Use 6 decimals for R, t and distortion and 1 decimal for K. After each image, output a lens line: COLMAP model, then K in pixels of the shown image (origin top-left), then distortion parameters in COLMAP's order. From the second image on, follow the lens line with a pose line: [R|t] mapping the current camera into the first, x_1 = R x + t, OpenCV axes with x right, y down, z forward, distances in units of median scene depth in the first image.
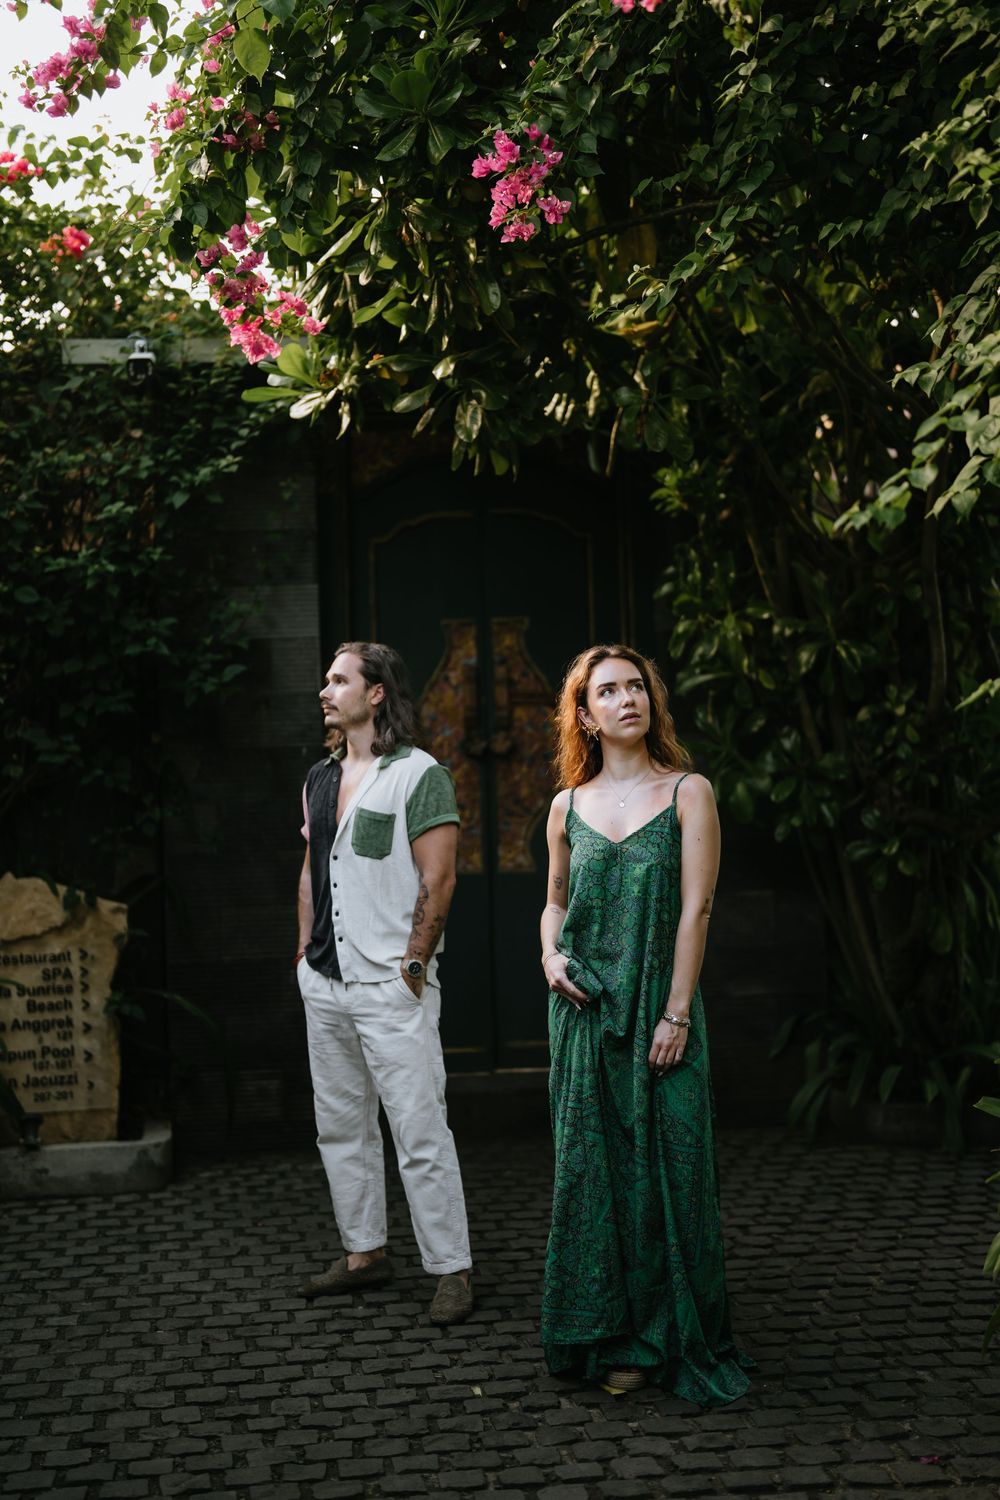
lens RADIAL K [[2011.1, 0, 500.0], [0, 2011.1, 750.0], [0, 0, 1]] dist [-0.134667, 0.853996]
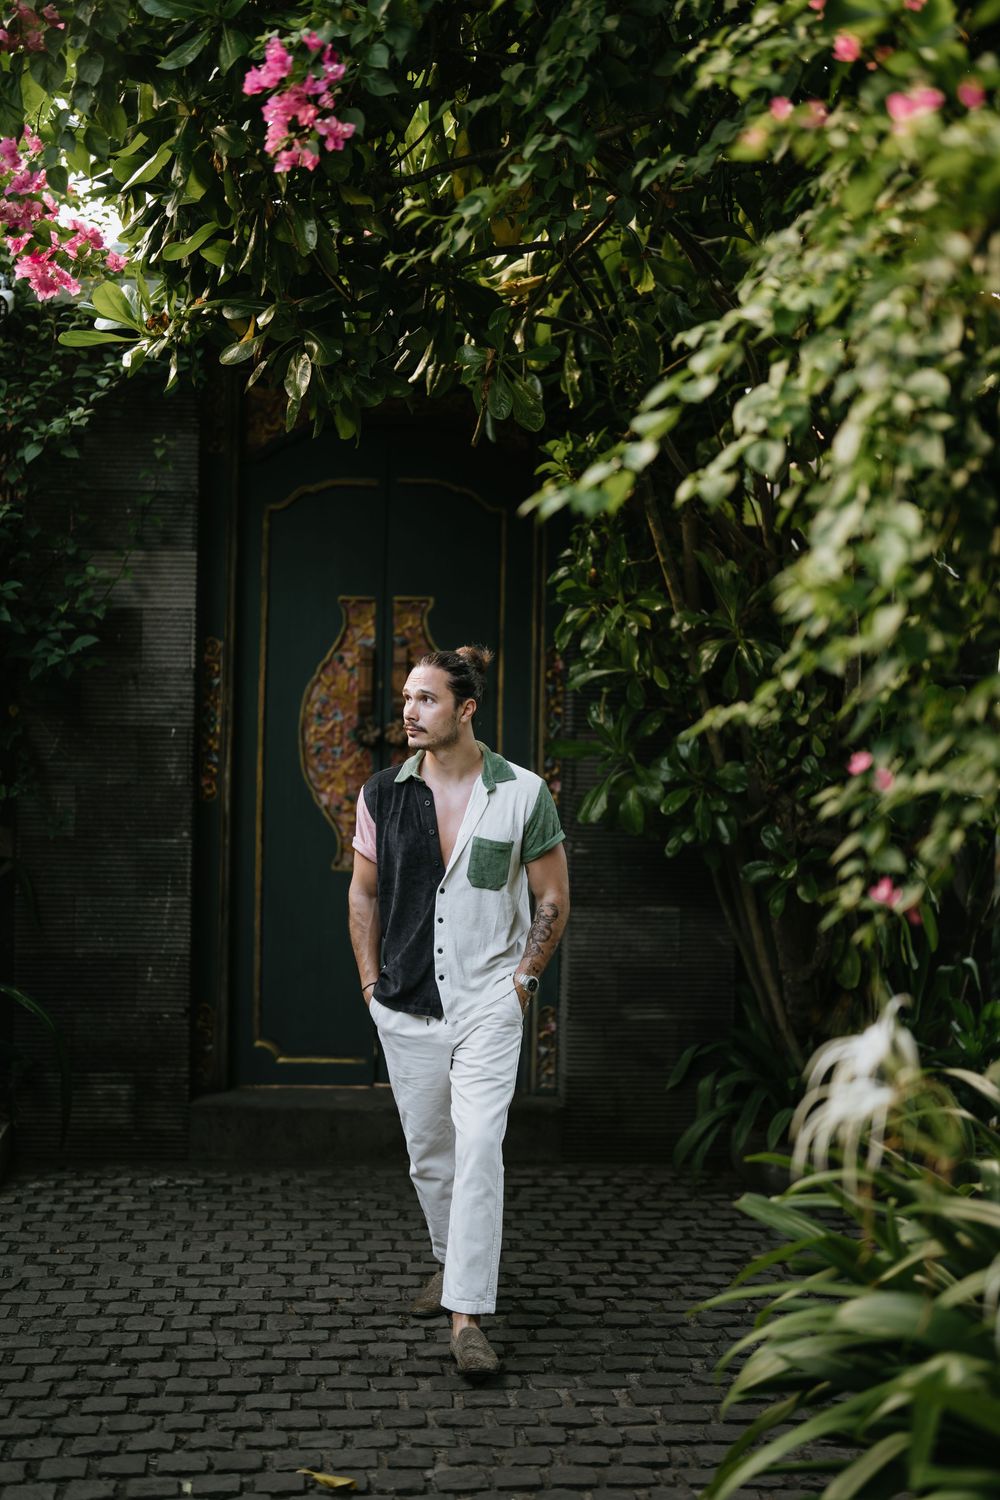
lens RADIAL K [[2011.1, 0, 500.0], [0, 2011.1, 750.0], [0, 0, 1]] dist [-0.134667, 0.853996]
pose [[0.998031, 0.047796, -0.040619, 0.099660], [-0.047210, 0.998768, 0.015271, -0.013388], [0.041299, -0.013323, 0.999058, 0.092859]]
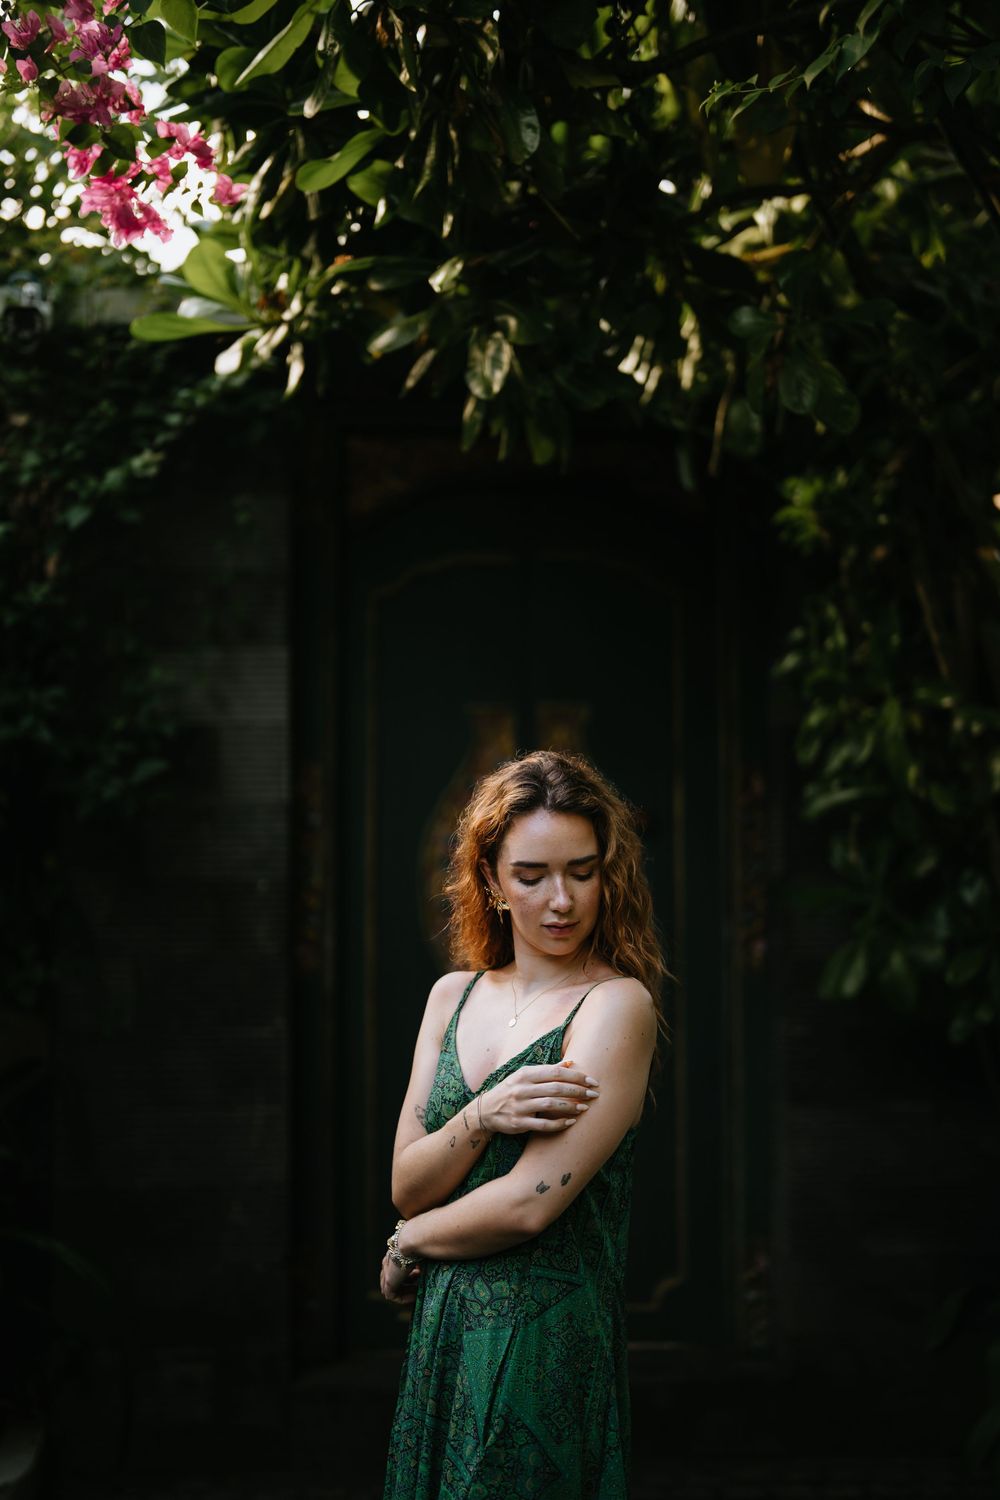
lens RADIAL K [[2011.1, 0, 500.0], [0, 2011.1, 750.0], [0, 0, 1]] dist [-0.134667, 0.853996]
pose [[0.999053, 0.021931, -0.037585, 0.011274], [-0.023948, 0.998250, -0.054073, -0.012104], [0.036334, 0.054922, 0.997829, 0.335594]]
